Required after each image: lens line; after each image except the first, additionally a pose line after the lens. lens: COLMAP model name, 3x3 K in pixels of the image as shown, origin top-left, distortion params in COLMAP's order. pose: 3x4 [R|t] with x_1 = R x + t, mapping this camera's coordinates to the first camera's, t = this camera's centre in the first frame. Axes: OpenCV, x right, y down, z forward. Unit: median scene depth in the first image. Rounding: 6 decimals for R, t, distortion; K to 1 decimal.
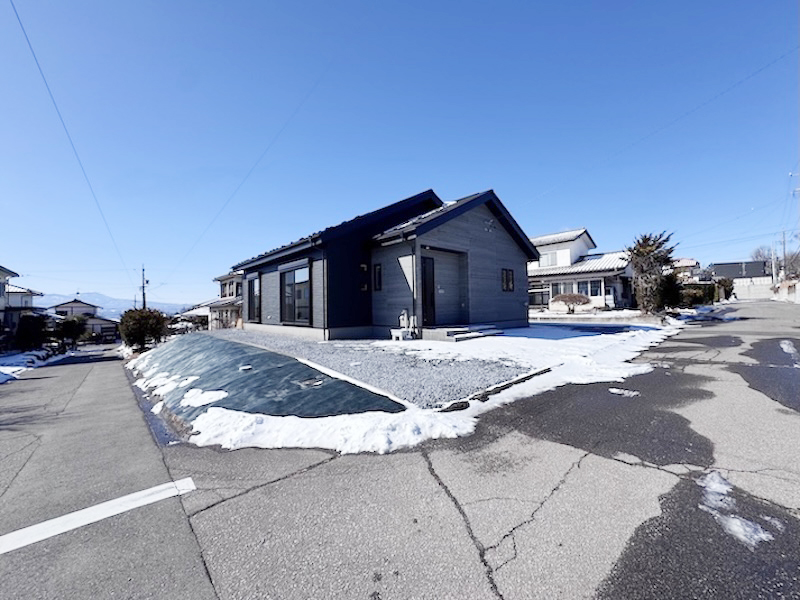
lens RADIAL K [[317.1, 0, 400.0], [0, 317.1, 300.0], [0, 0, 1]] dist [-0.000371, -0.000082]
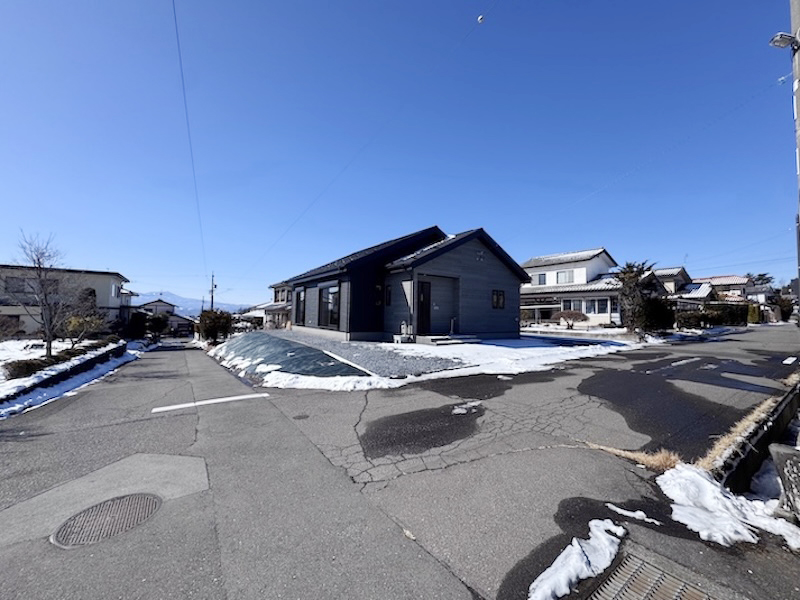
lens RADIAL K [[317.1, 0, 400.0], [0, 317.1, 300.0], [0, 0, 1]] dist [-0.000371, -0.000082]
pose [[0.990765, 0.030741, -0.132060, 0.134672], [-0.033606, 0.999244, -0.019525, -0.024727], [0.131360, 0.023783, 0.991049, -0.270744]]
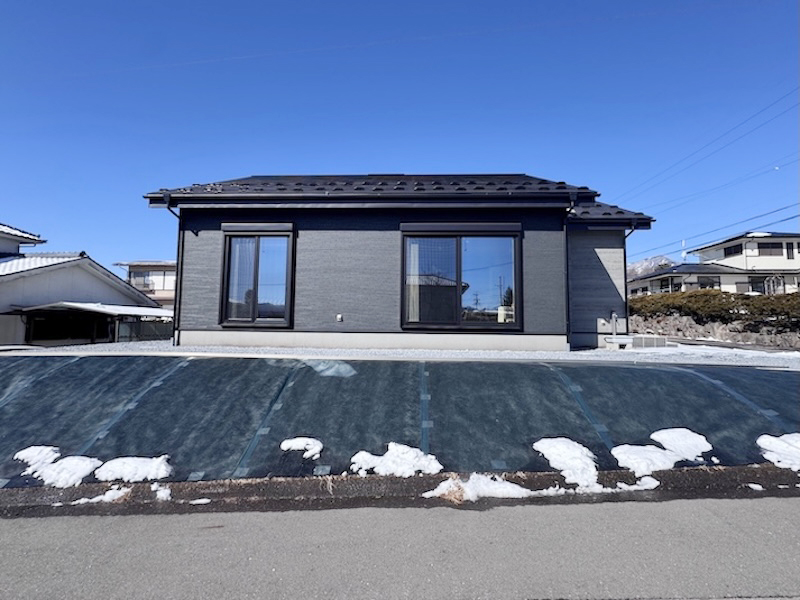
lens RADIAL K [[295.3, 0, 400.0], [0, 295.3, 300.0], [0, 0, 1]] dist [0.000499, 0.000043]
pose [[0.738904, 0.090070, 0.667764, -0.738573], [-0.058572, 0.995860, -0.069512, 0.069107], [-0.671260, 0.012251, 0.741121, 0.623199]]
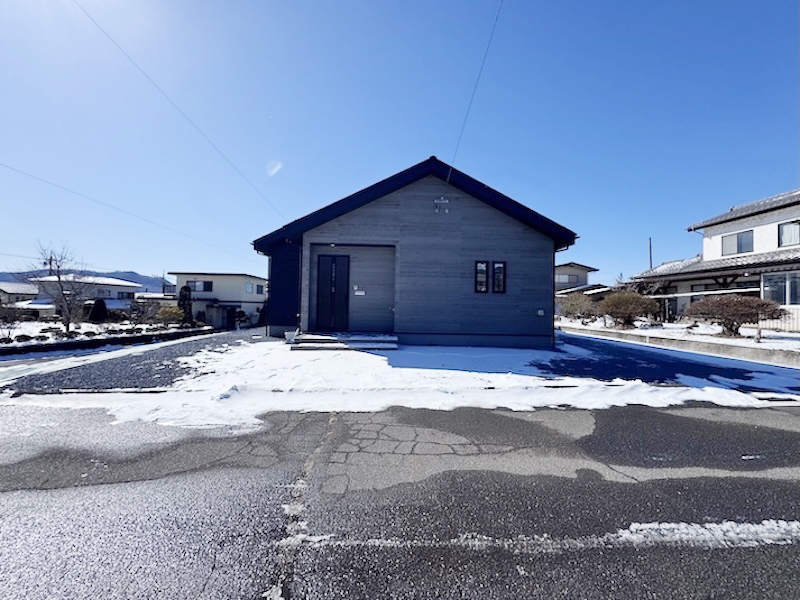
lens RADIAL K [[317.1, 0, 400.0], [0, 317.1, 300.0], [0, 0, 1]] dist [-0.000371, -0.000082]
pose [[0.757260, 0.022267, -0.652734, 0.682123], [-0.018616, 0.999748, 0.012508, -0.018262], [0.652848, 0.002680, 0.757484, 0.362140]]
